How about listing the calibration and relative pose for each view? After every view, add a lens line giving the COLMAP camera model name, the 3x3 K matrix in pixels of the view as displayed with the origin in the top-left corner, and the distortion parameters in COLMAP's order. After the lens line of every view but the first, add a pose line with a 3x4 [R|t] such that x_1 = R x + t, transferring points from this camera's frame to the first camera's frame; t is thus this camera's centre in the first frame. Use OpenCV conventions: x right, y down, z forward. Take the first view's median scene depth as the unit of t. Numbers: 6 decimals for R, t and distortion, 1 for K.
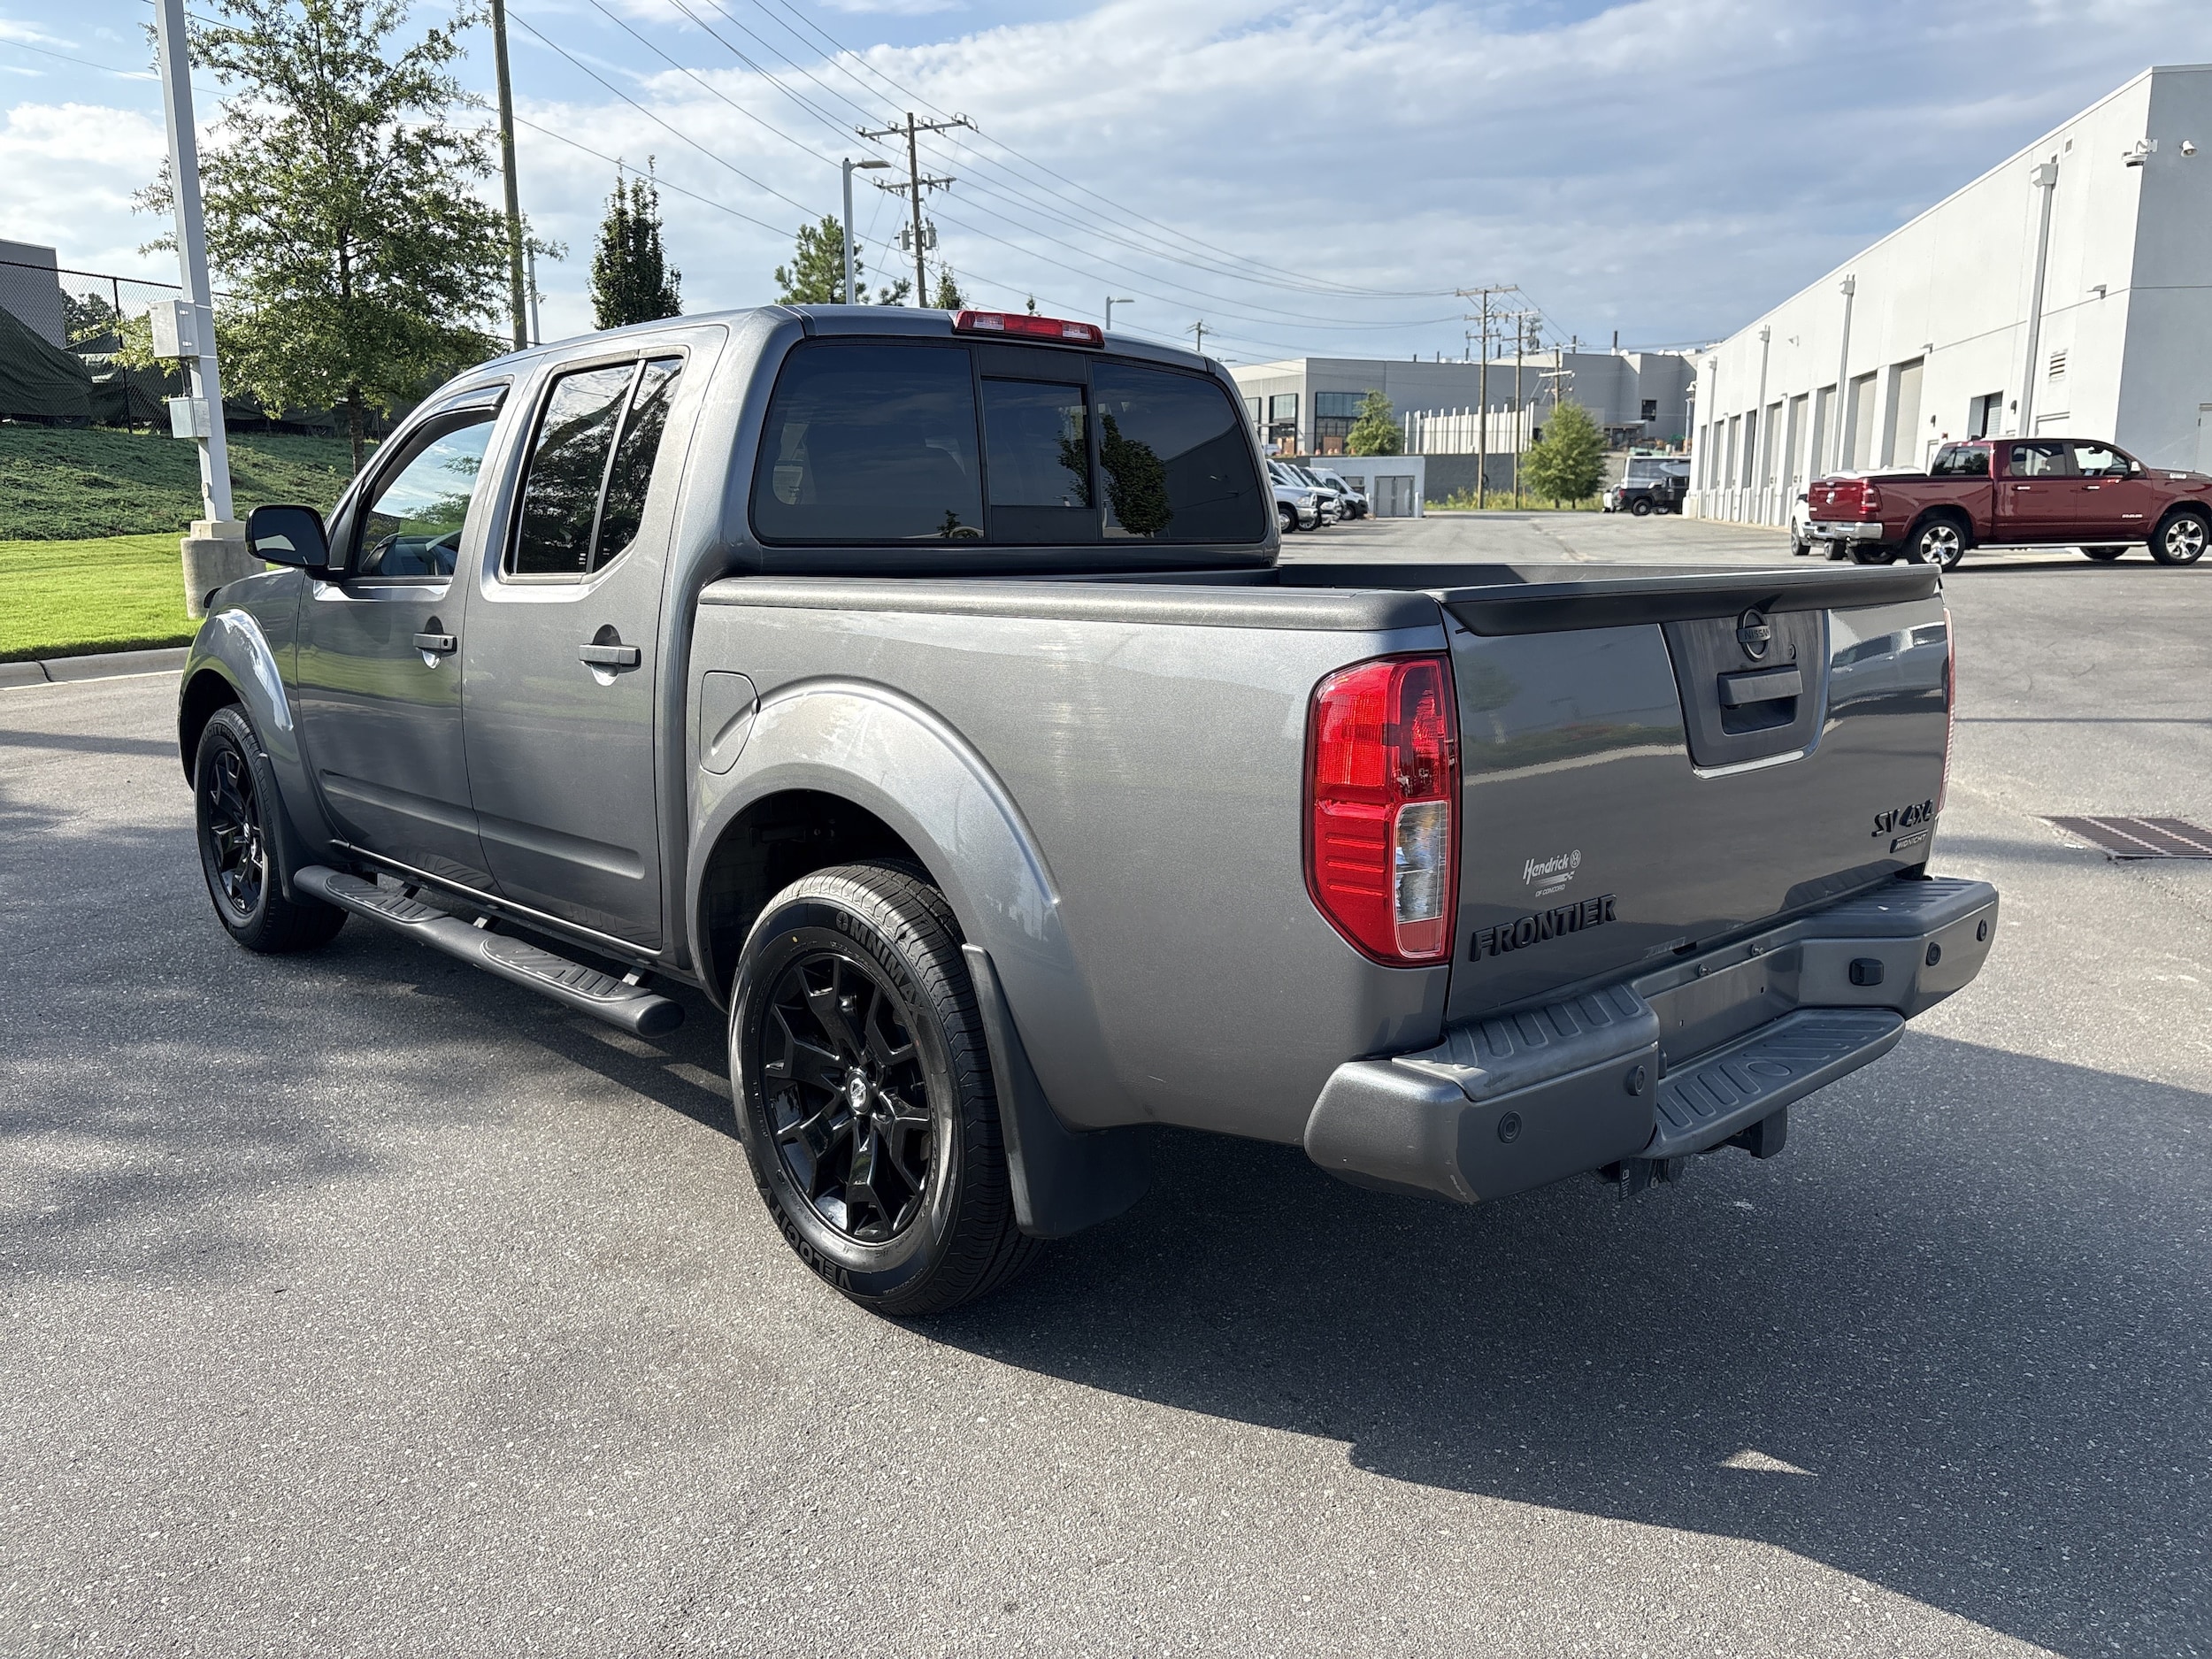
lens RADIAL K [[1696.2, 0, 1100.8], [0, 1696.2, 818.1], [0, 0, 1]] dist [0.032493, -0.036847]
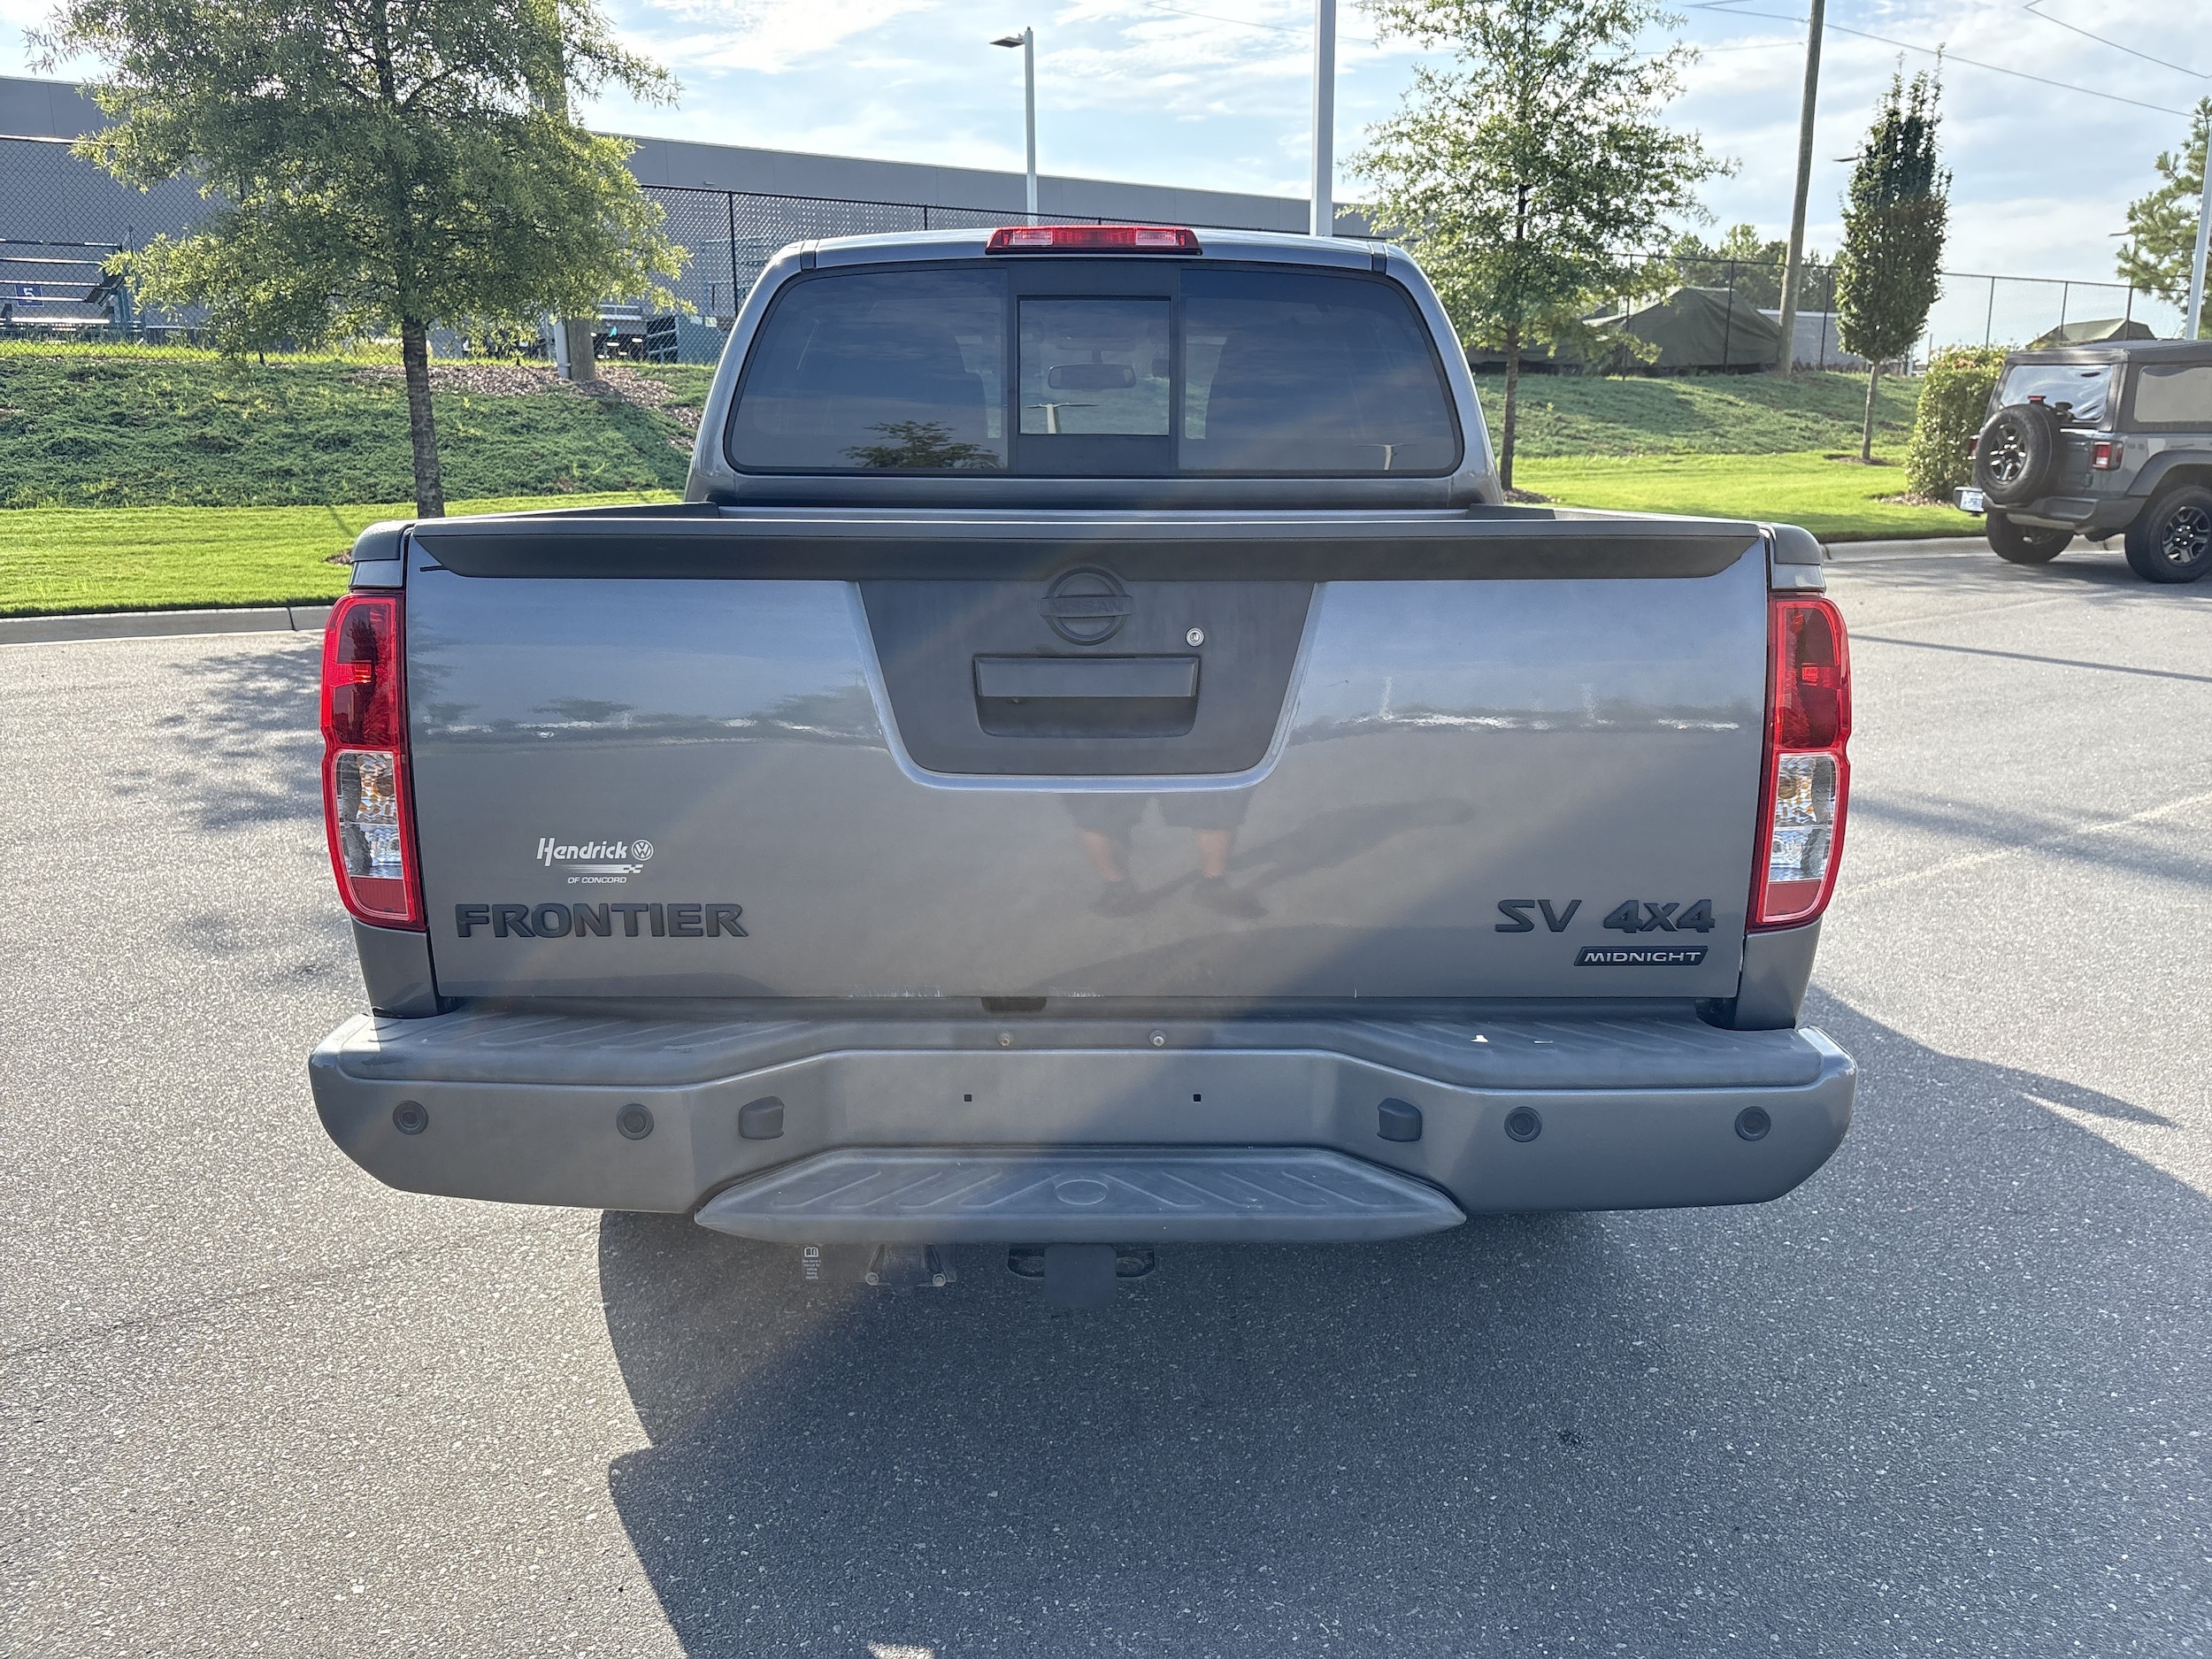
lens RADIAL K [[1696.2, 0, 1110.3], [0, 1696.2, 840.6], [0, 0, 1]] dist [0.032493, -0.036847]
pose [[0.717027, 0.150515, -0.680601, 0.145399], [-0.117049, 0.988543, 0.095302, -0.012614], [0.687148, 0.011330, 0.726430, 0.077494]]
